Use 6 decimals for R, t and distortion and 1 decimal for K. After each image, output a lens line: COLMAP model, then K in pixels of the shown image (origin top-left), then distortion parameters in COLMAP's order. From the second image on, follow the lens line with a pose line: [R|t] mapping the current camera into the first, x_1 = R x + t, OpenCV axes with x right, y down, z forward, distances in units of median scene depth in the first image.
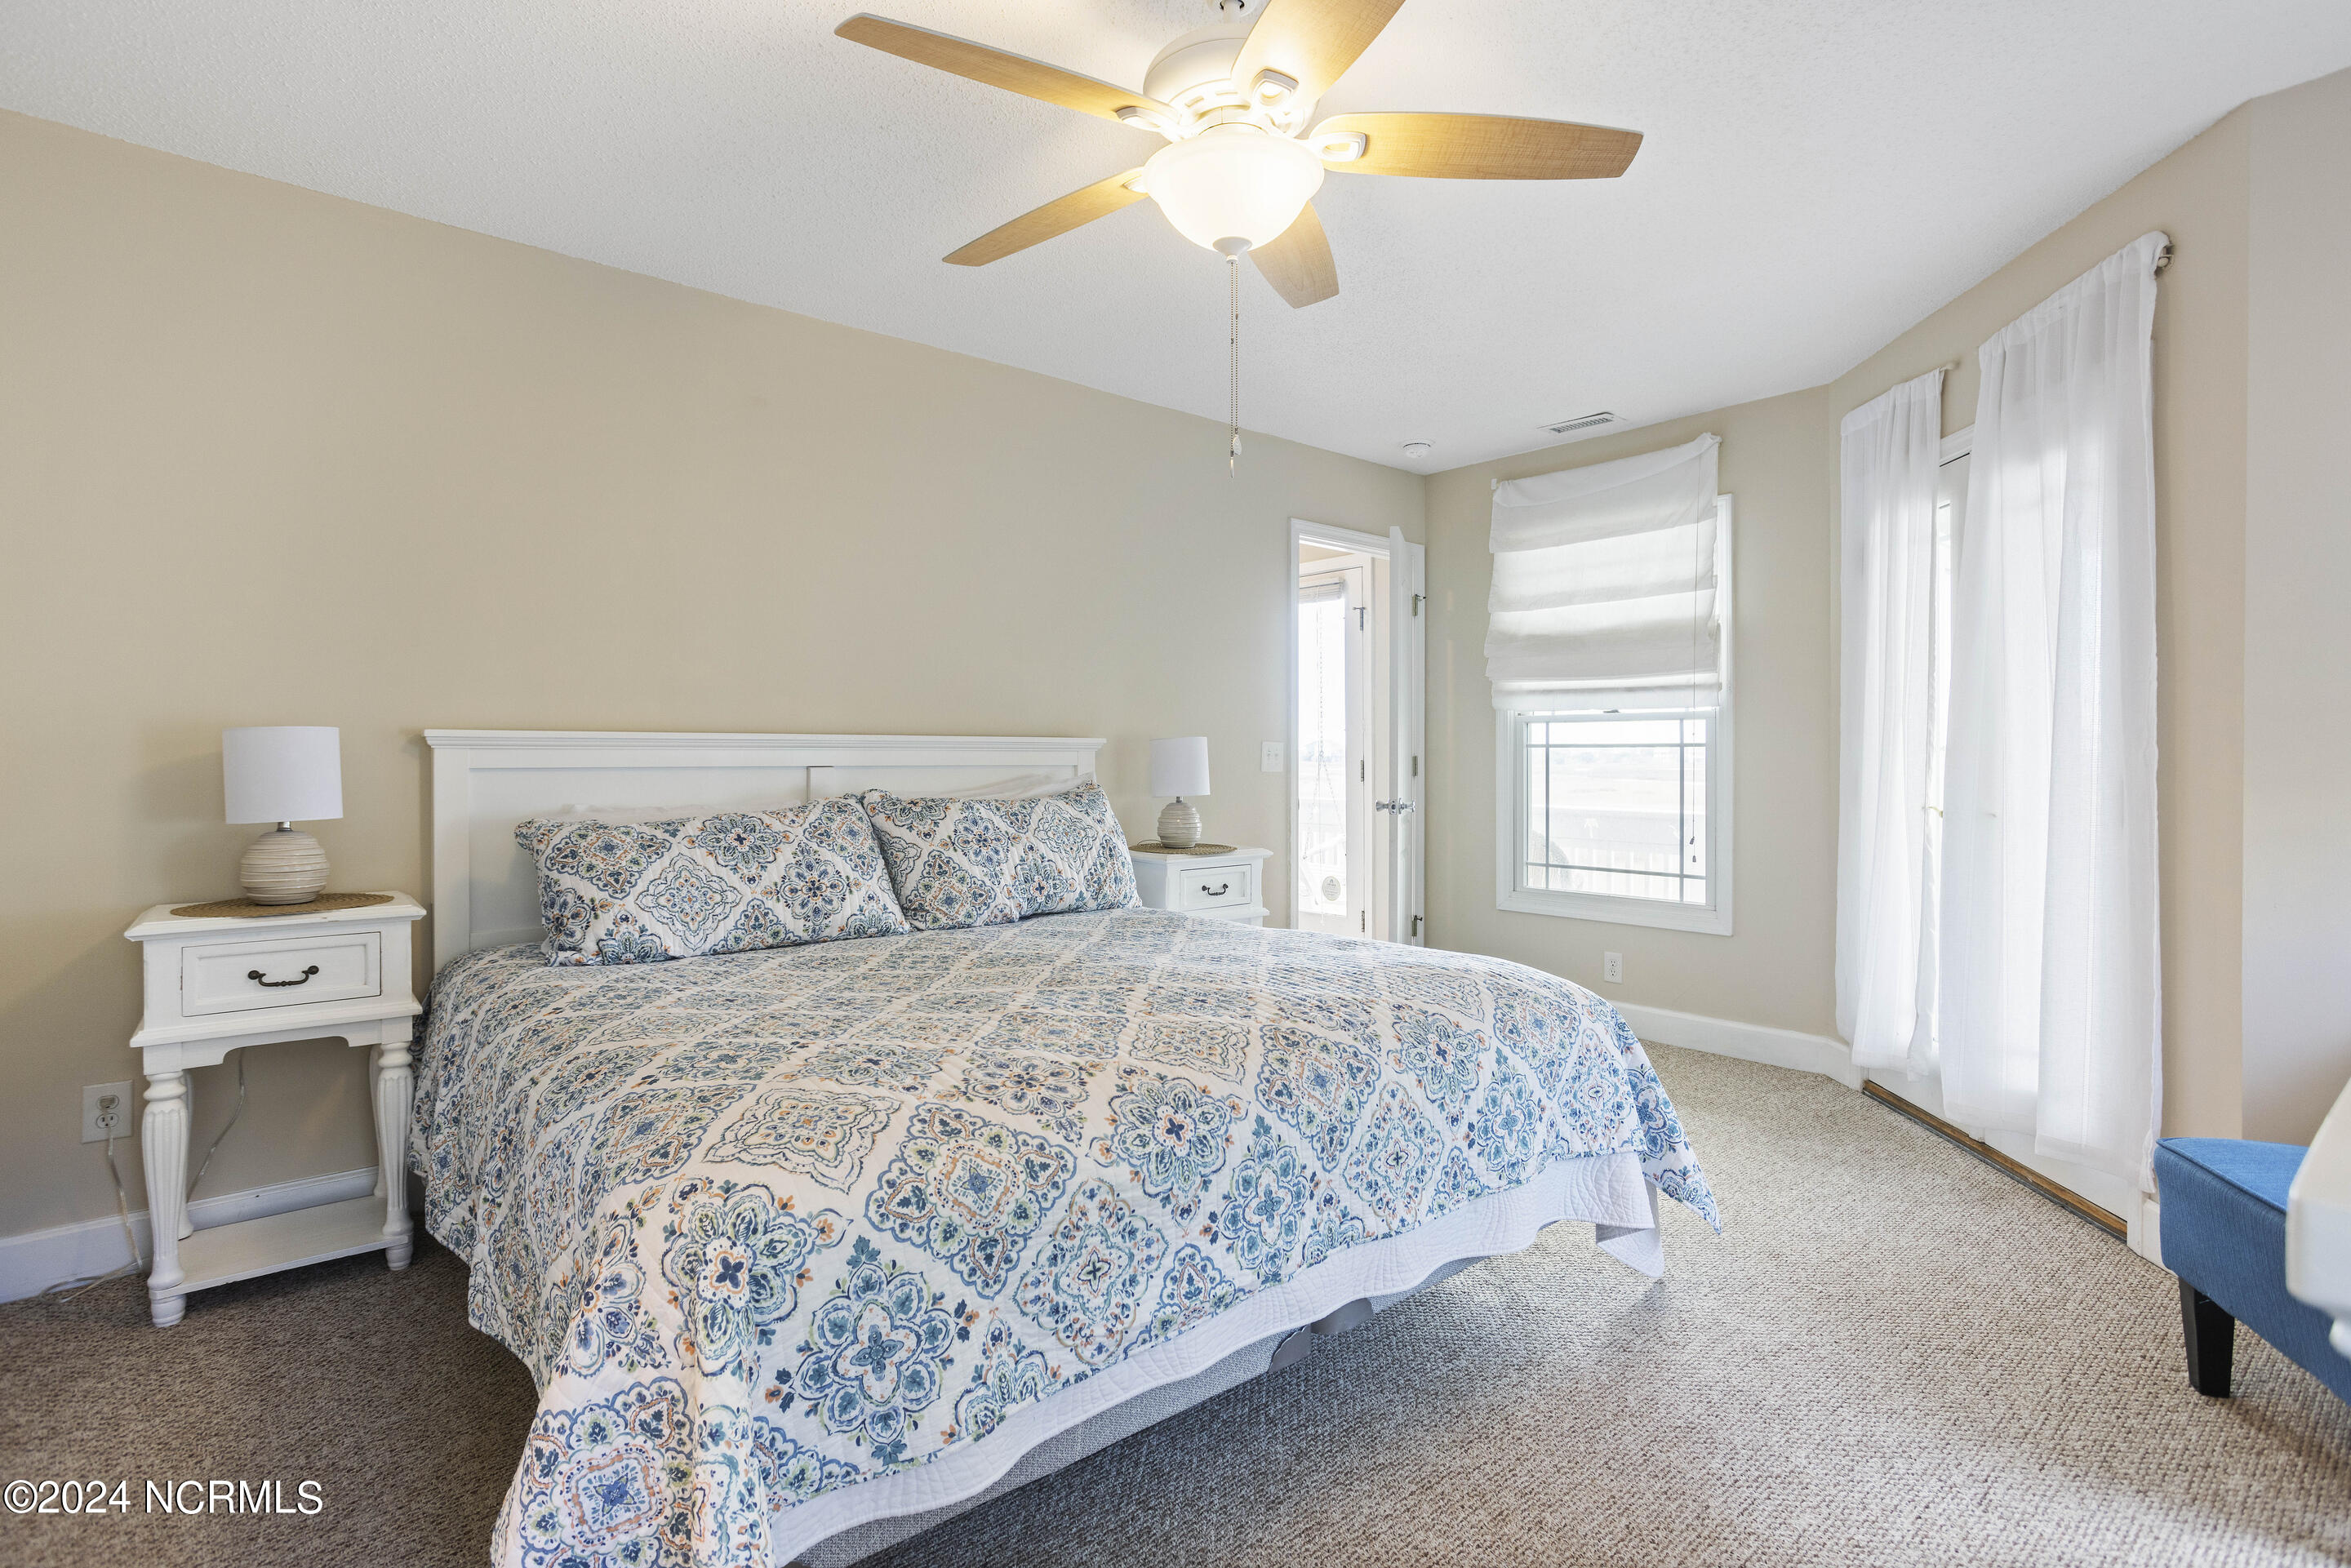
lens RADIAL K [[1144.2, 0, 1172.5], [0, 1144.2, 773.8], [0, 0, 1]] dist [-0.067429, 0.037123]
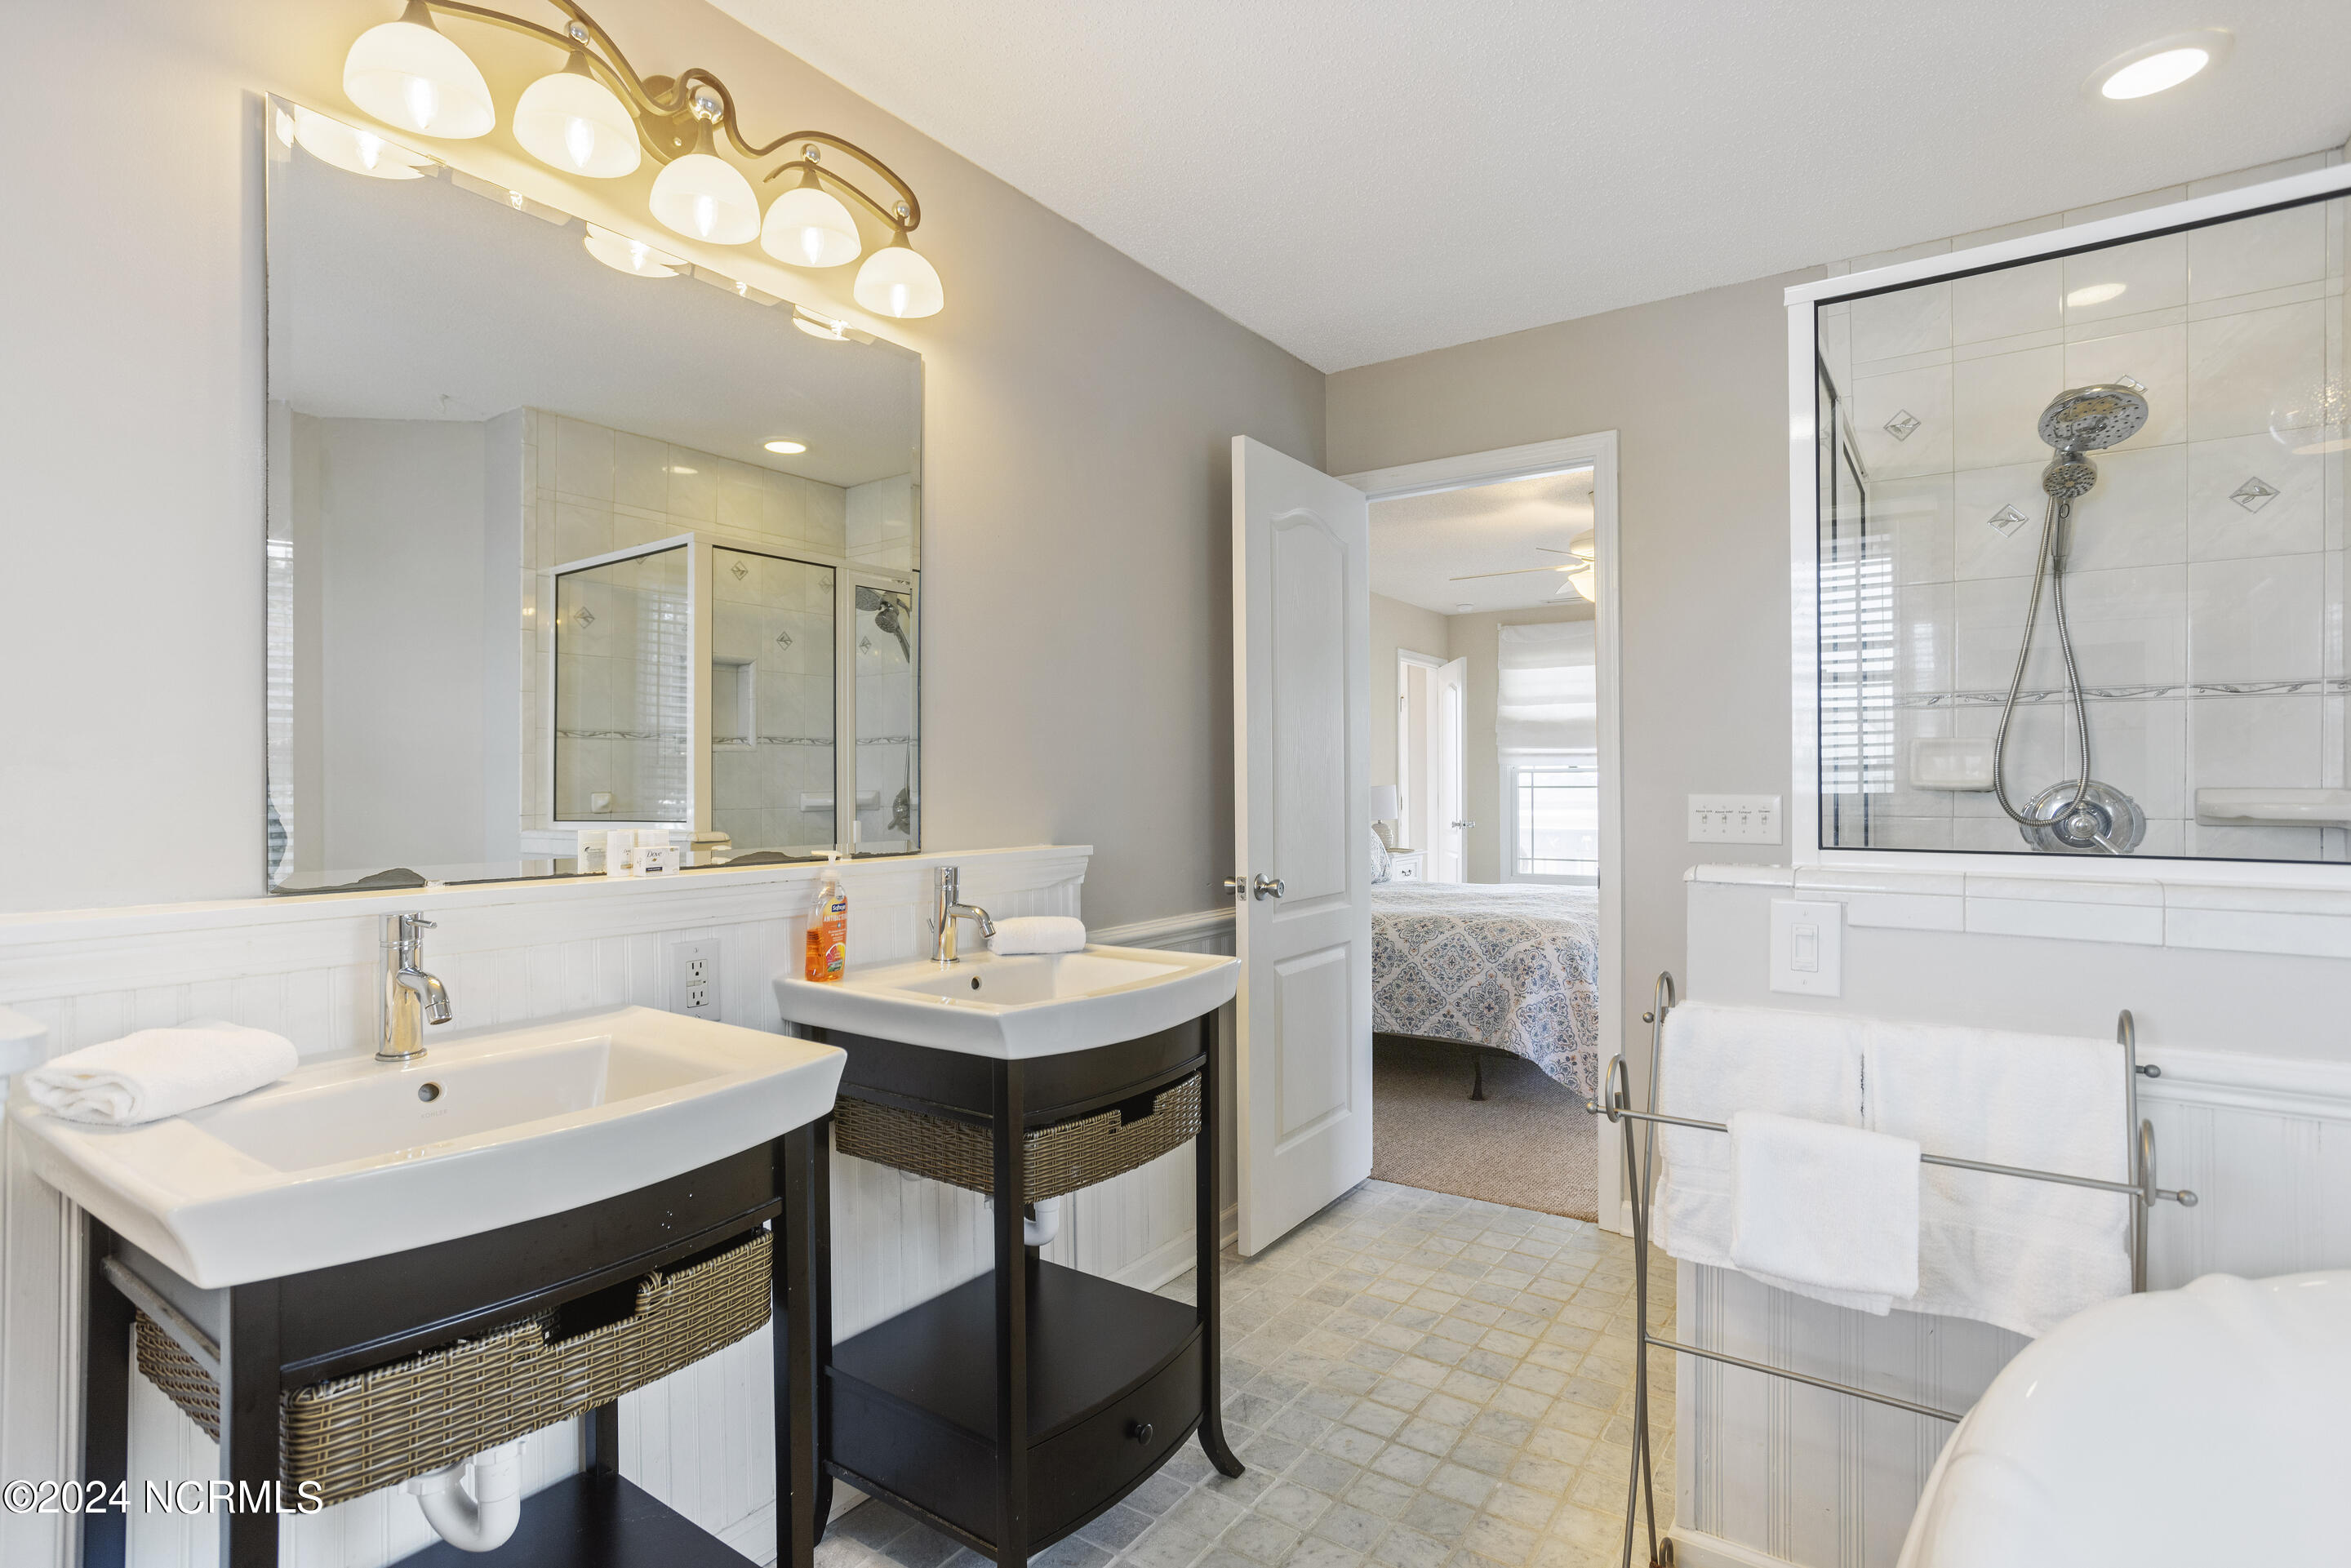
lens RADIAL K [[1144.2, 0, 1172.5], [0, 1144.2, 773.8], [0, 0, 1]] dist [-0.067429, 0.037123]
pose [[0.970662, 0.005176, 0.240392, -1.318701], [-0.000398, 0.999801, -0.019921, -0.023640], [-0.240448, 0.019240, 0.970471, -1.109931]]
